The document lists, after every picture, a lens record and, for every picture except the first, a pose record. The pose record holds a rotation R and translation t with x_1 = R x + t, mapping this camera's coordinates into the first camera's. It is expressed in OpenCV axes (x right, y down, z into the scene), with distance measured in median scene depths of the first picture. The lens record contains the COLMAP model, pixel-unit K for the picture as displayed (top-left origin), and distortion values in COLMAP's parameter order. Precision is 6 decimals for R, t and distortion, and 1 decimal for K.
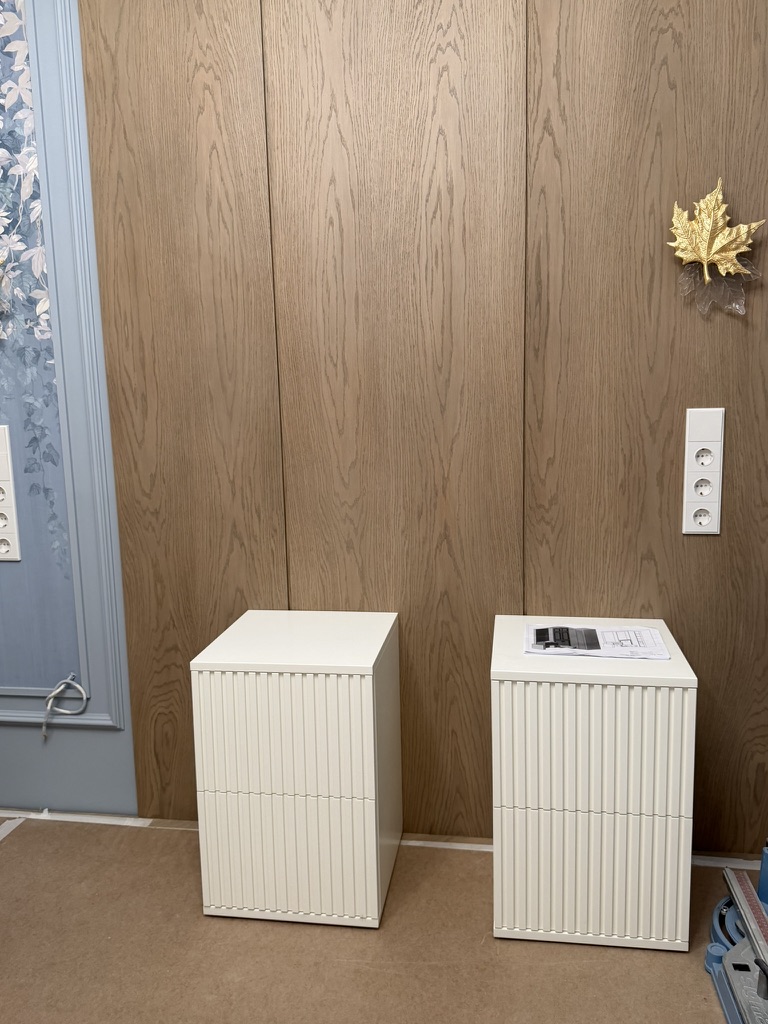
lens RADIAL K [[834.0, 0, 384.0], [0, 834.0, 512.0], [0, 0, 1]] dist [0.189637, -0.480123]
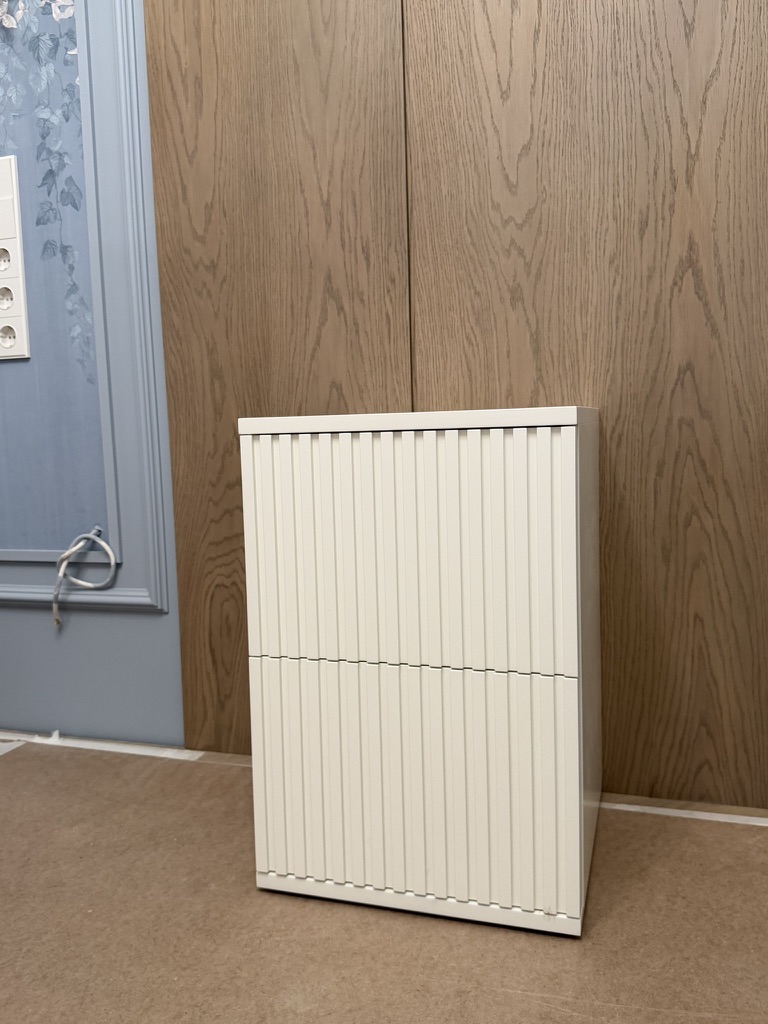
lens RADIAL K [[862.6, 0, 364.1], [0, 862.6, 509.0], [0, 0, 1]] dist [0.091095, -0.176648]
pose [[0.984898, 0.009474, -0.172877, -0.038899], [-0.018157, 0.998648, -0.048716, 0.220649], [0.172182, 0.051120, 0.983738, 0.376584]]
